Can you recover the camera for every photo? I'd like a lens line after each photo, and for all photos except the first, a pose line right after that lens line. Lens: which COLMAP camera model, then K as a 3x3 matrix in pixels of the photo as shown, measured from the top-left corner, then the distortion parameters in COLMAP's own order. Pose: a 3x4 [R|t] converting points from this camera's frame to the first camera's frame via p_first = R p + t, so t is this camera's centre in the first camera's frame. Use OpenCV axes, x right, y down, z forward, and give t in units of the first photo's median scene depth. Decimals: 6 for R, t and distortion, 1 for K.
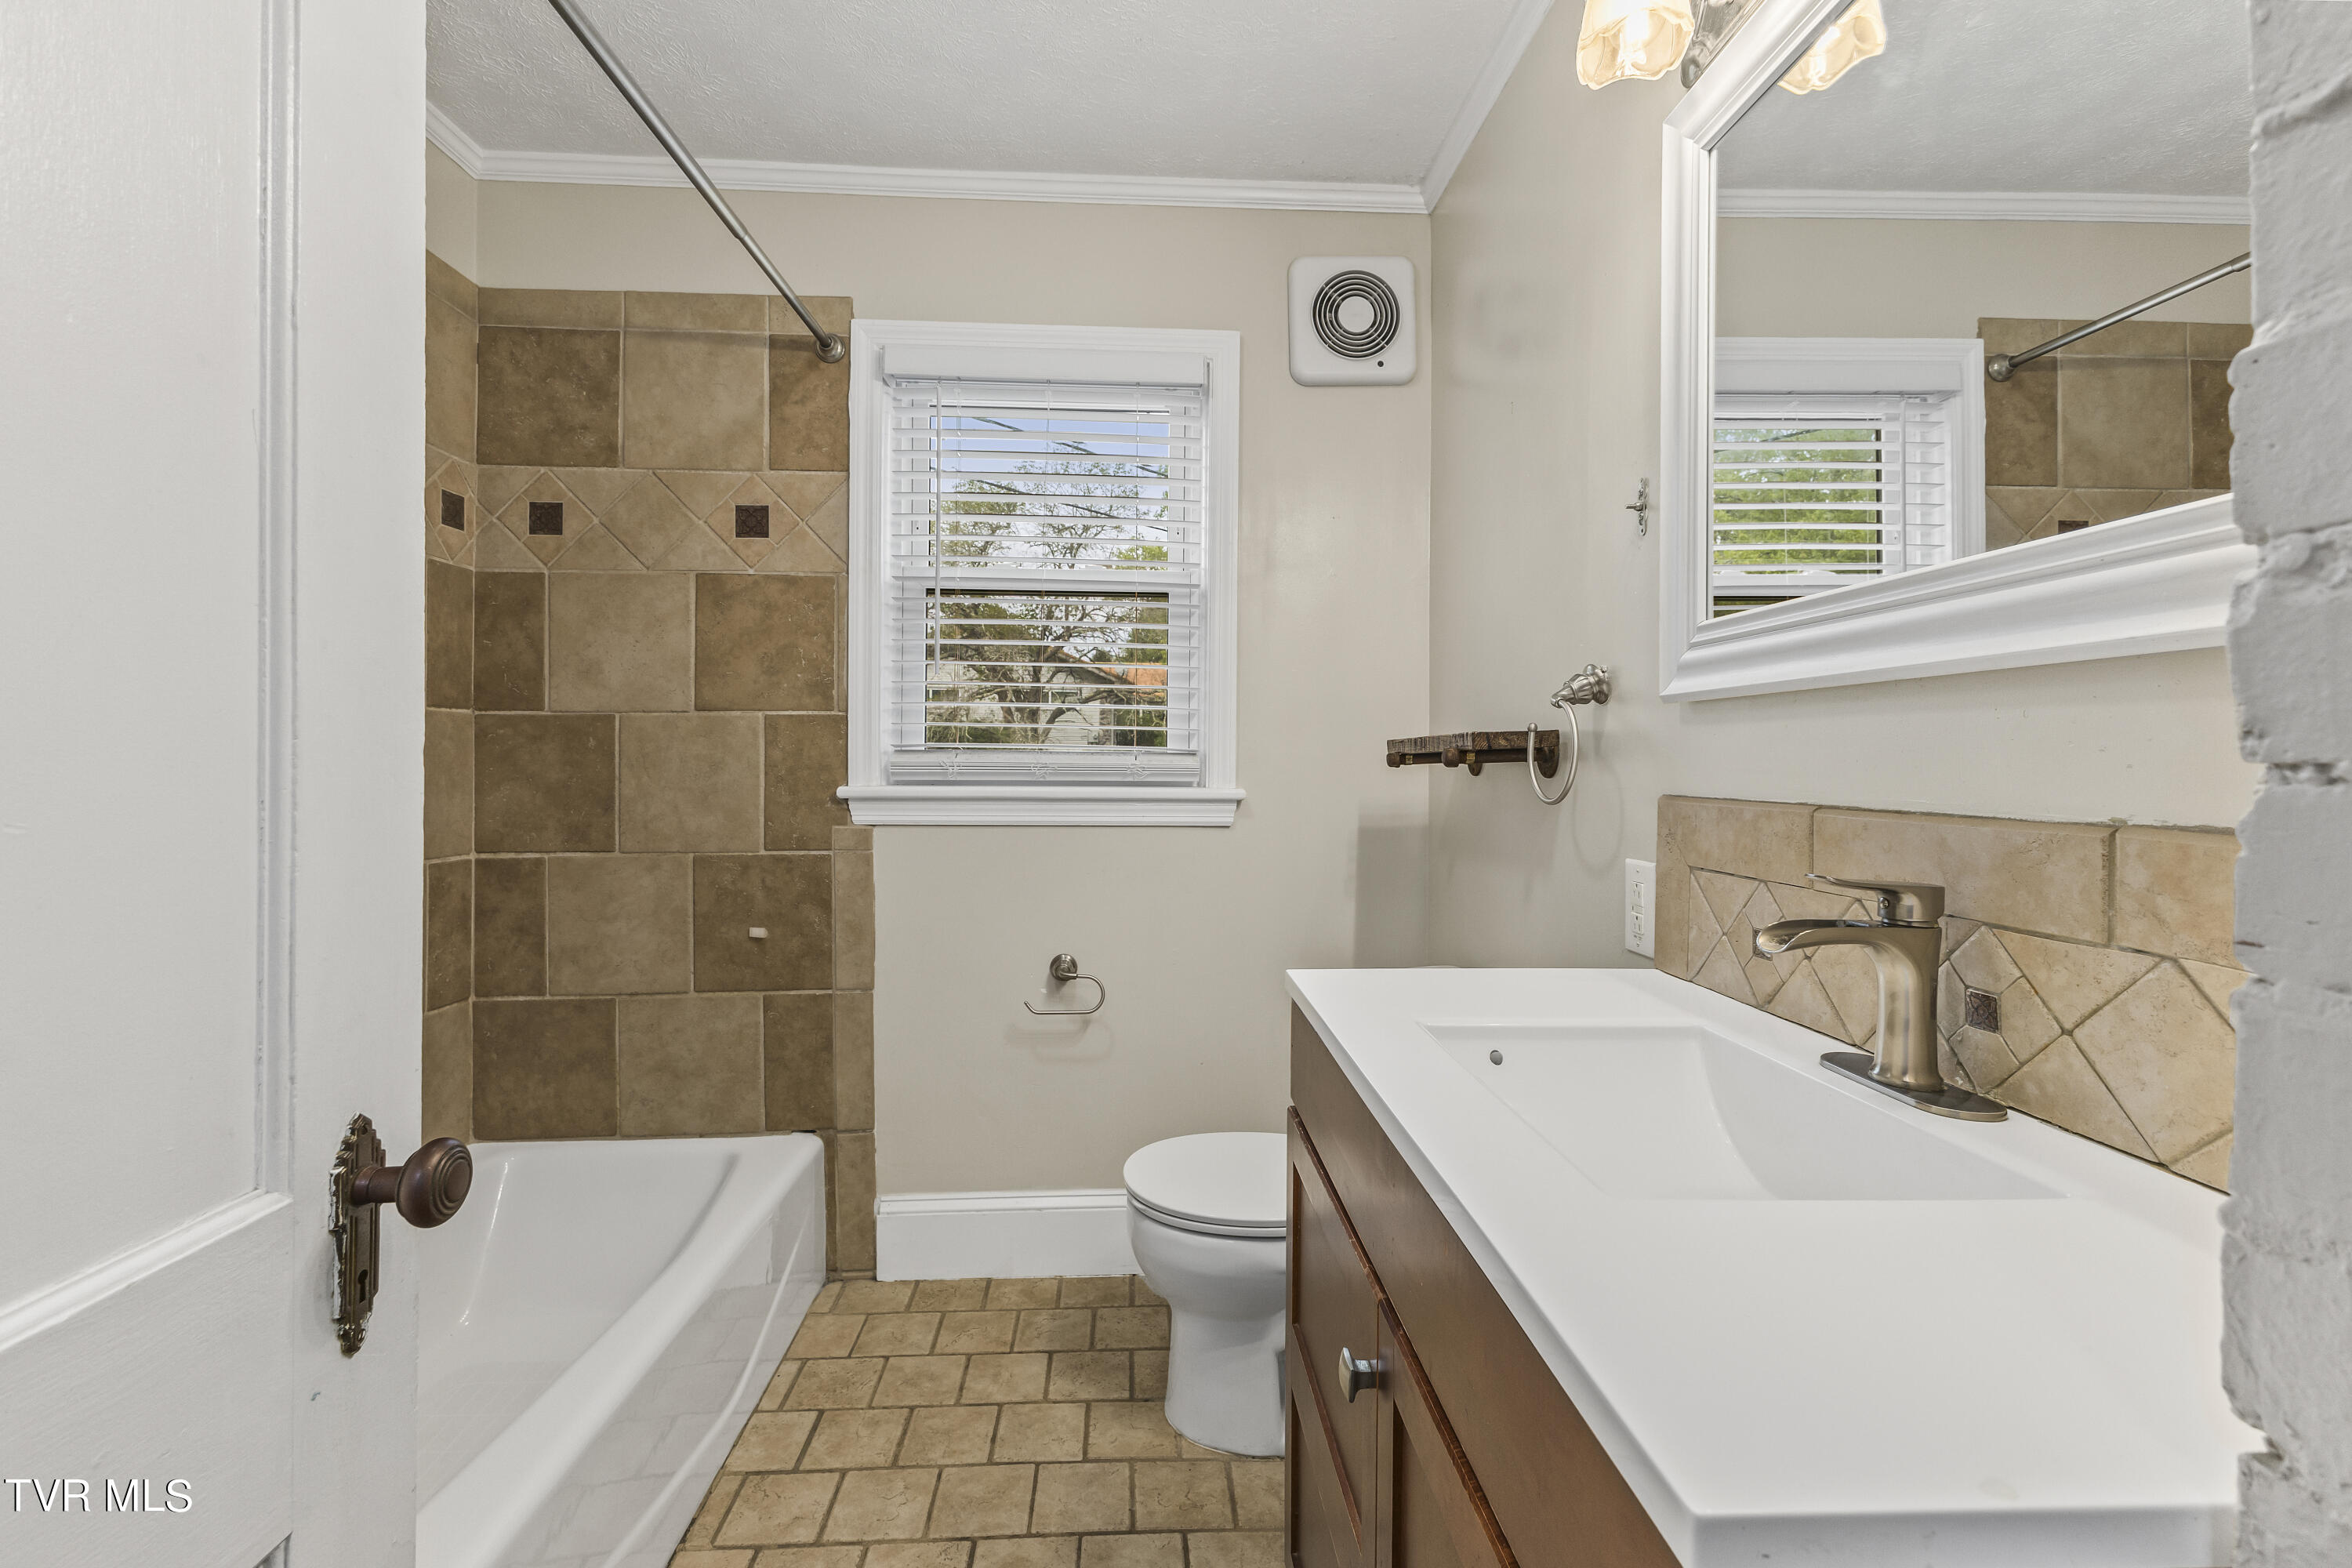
lens RADIAL K [[1027.6, 0, 1178.6], [0, 1027.6, 745.8], [0, 0, 1]] dist [-0.000038, -0.000157]
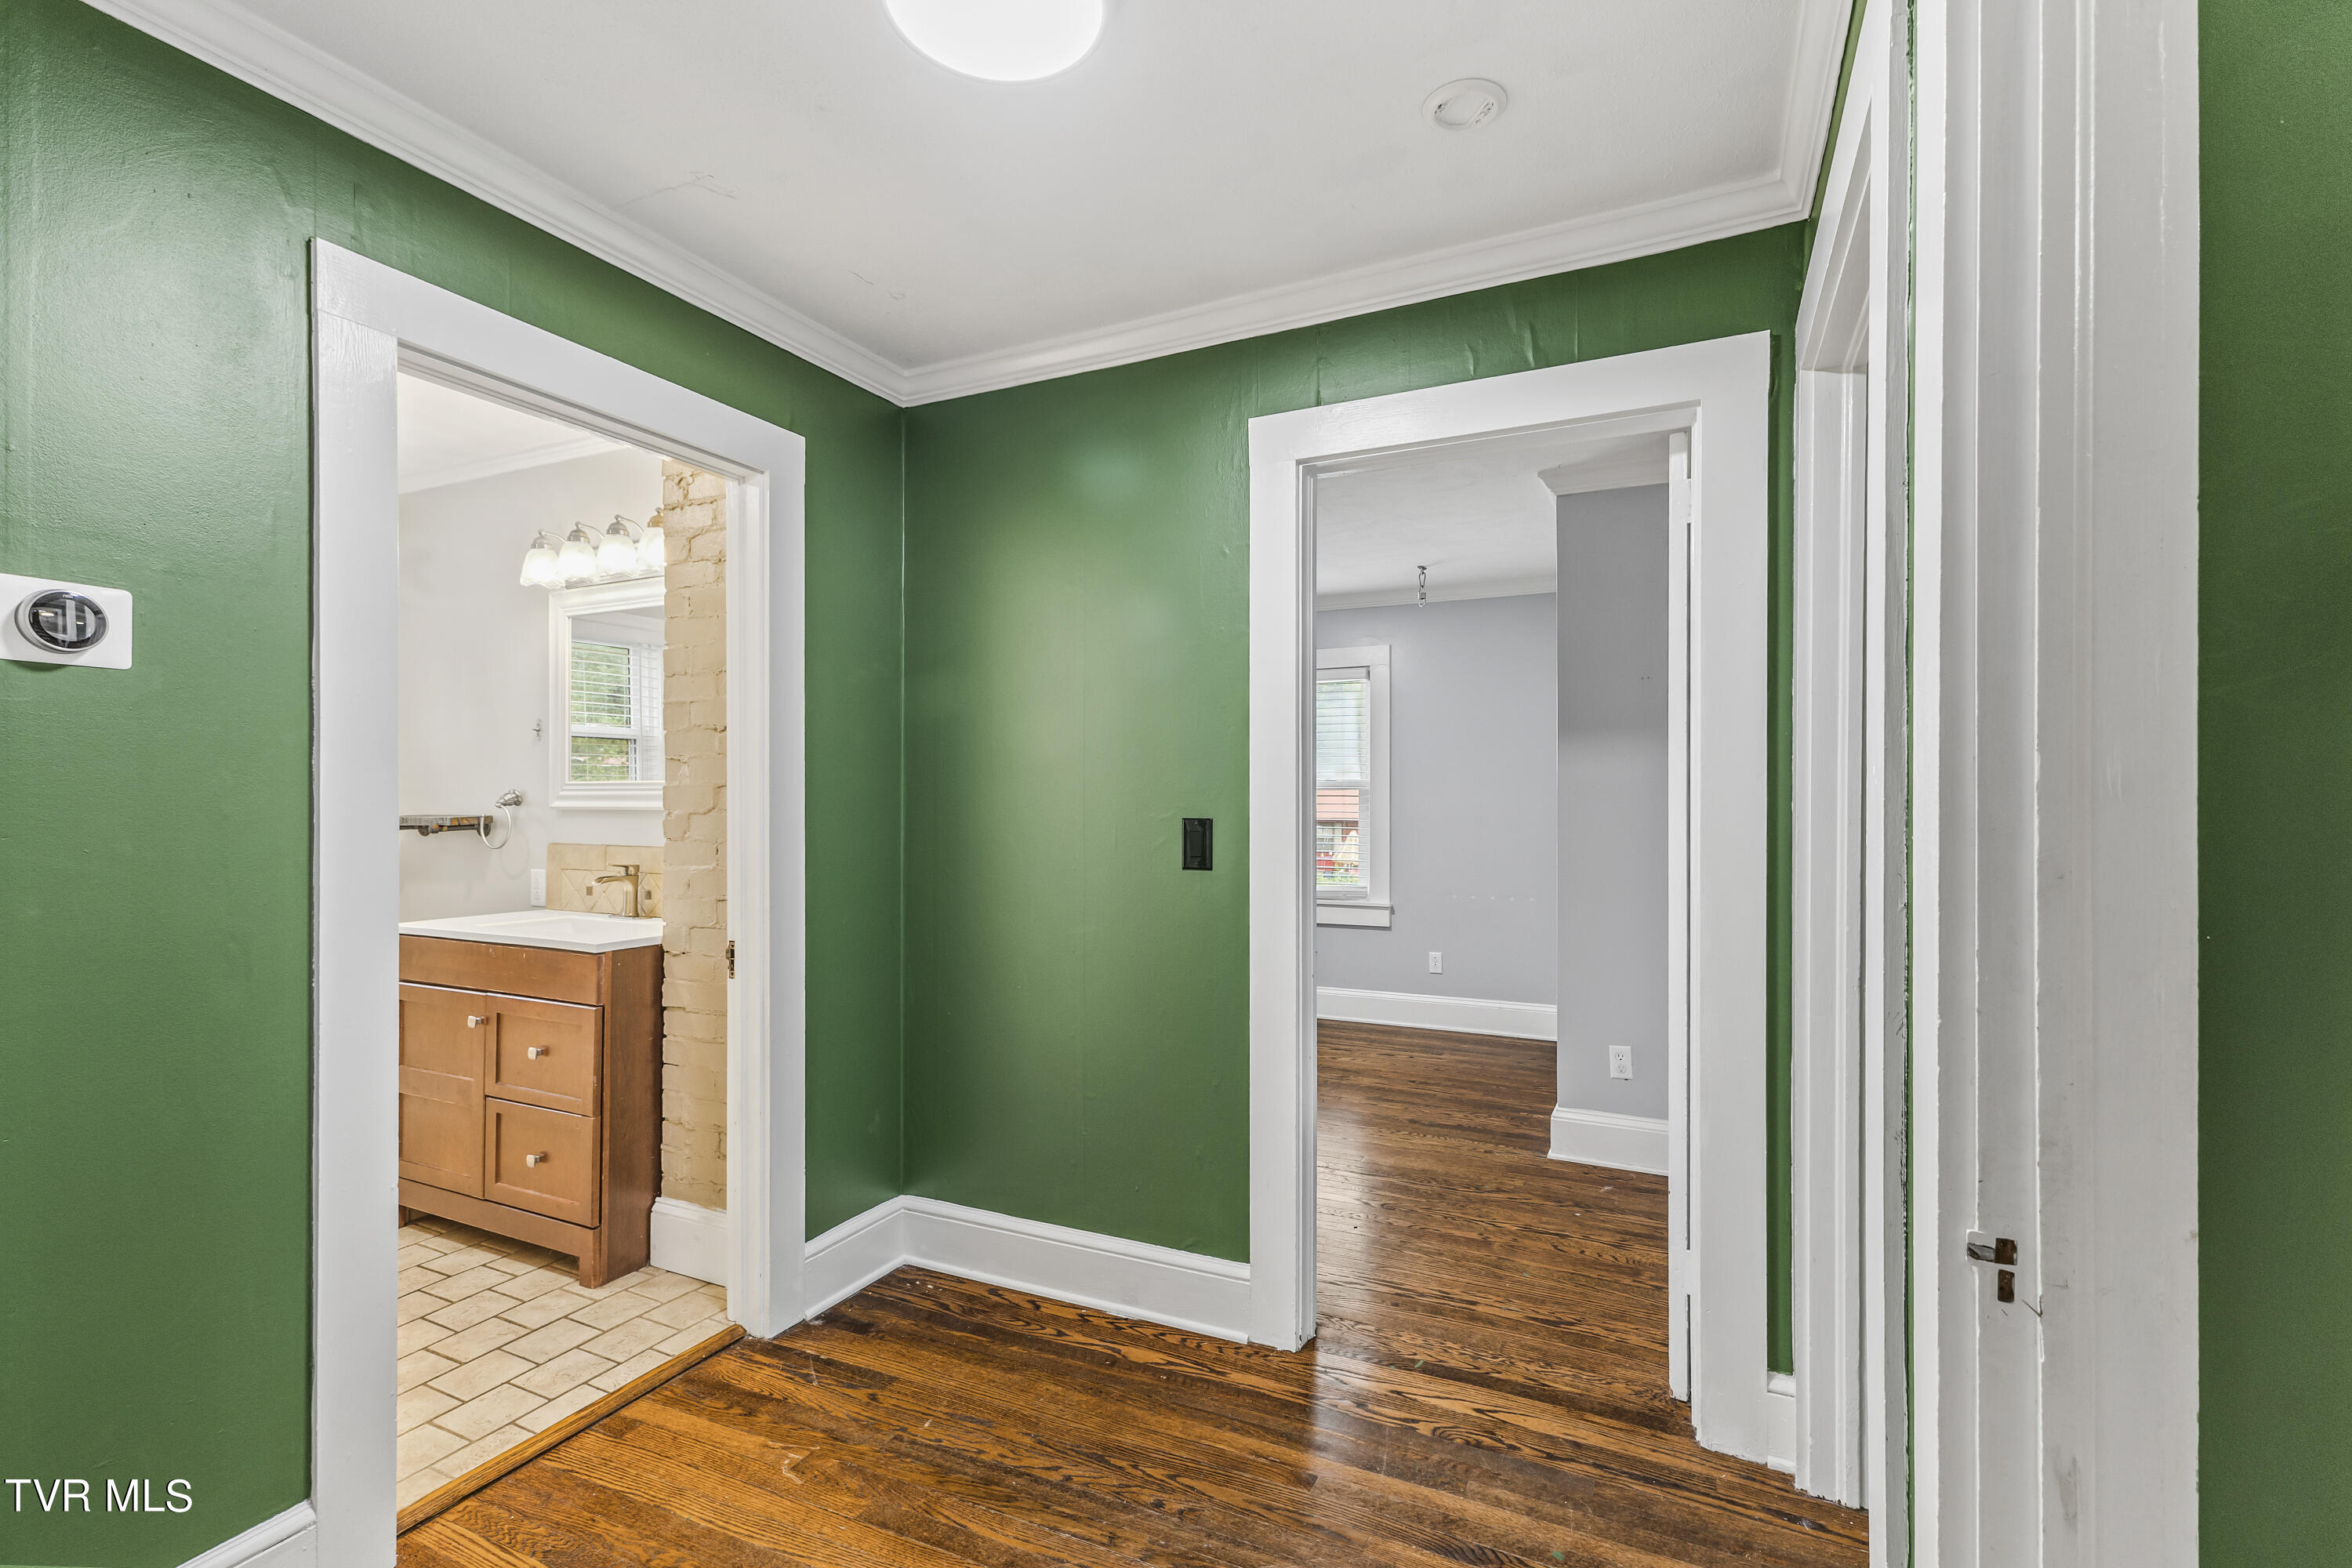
lens RADIAL K [[1065.1, 0, 1176.0], [0, 1065.1, 784.0], [0, 0, 1]] dist [-0.000523, -0.000094]
pose [[0.484580, 0.002546, 0.874744, -1.252517], [-0.006618, 0.999978, 0.000755, -0.128738], [-0.874722, -0.006155, 0.484586, -1.900797]]
